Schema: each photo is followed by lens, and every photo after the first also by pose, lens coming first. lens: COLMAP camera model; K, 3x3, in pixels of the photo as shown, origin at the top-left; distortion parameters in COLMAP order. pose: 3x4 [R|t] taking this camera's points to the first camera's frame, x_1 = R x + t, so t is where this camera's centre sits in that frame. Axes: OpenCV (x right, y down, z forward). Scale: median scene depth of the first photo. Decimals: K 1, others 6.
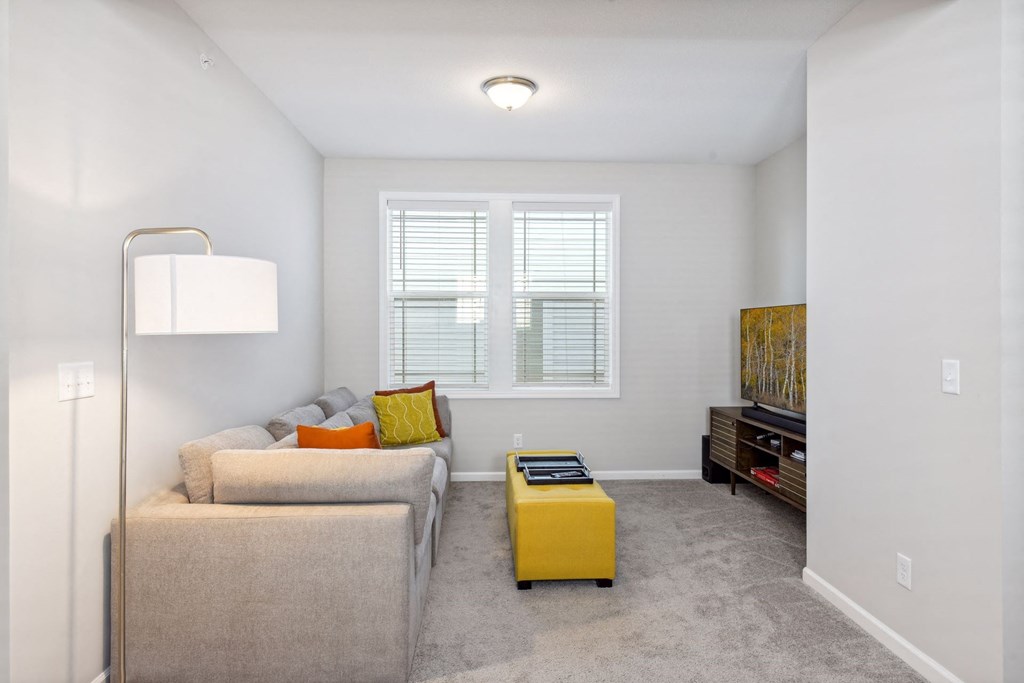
lens RADIAL K [[587.4, 0, 516.3], [0, 587.4, 331.2], [0, 0, 1]] dist [0.010808, -0.001539]
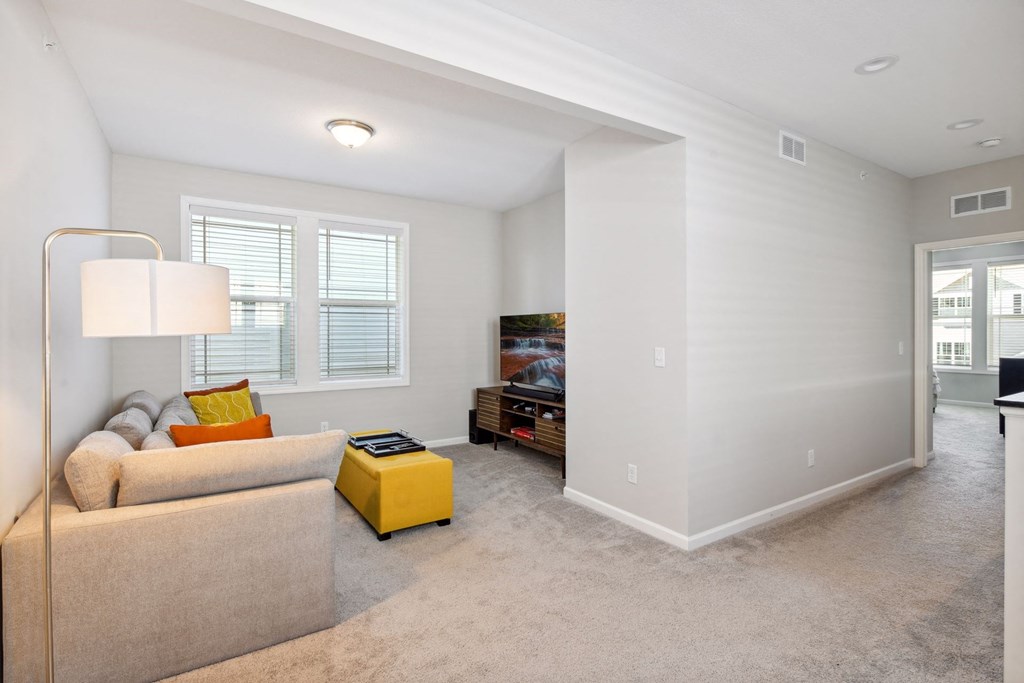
lens RADIAL K [[492.6, 0, 516.5], [0, 492.6, 331.0], [0, 0, 1]] dist [0.000176, -0.000577]
pose [[0.865170, -0.002426, 0.501473, -0.180721], [0.003472, 0.999993, -0.001152, -0.000506], [-0.501467, 0.002738, 0.865172, -0.027917]]
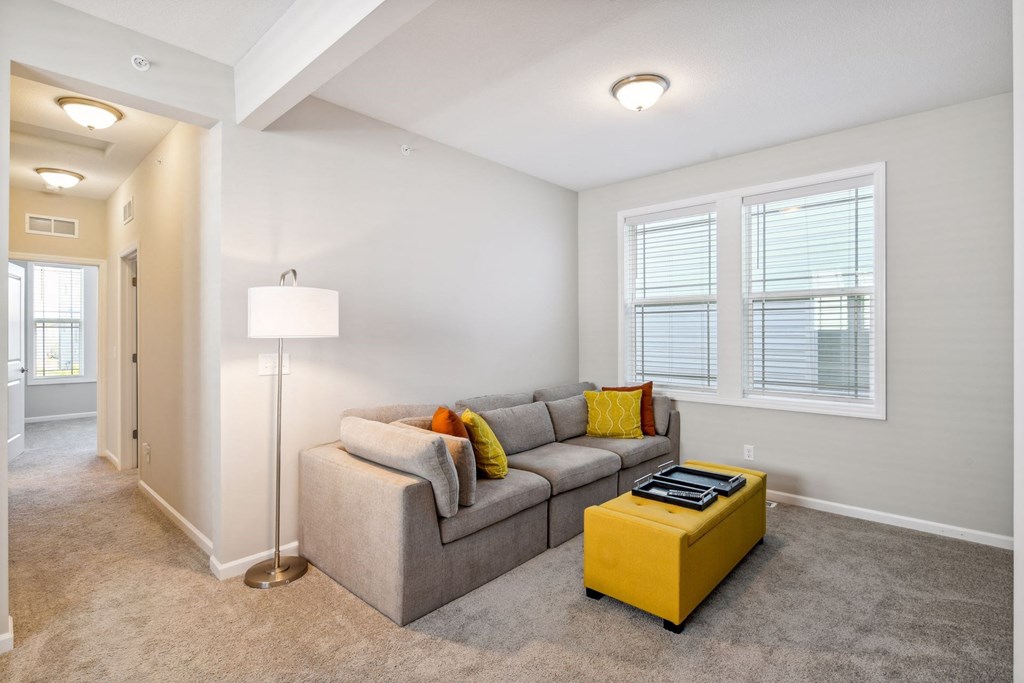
lens RADIAL K [[487.9, 0, 518.4], [0, 487.9, 334.8], [0, 0, 1]] dist [-0.002686, -0.001035]
pose [[0.704511, 0.000968, -0.709692, 0.342712], [0.001691, 0.999994, 0.003043, -0.003426], [0.709691, -0.003344, 0.704505, 0.227902]]
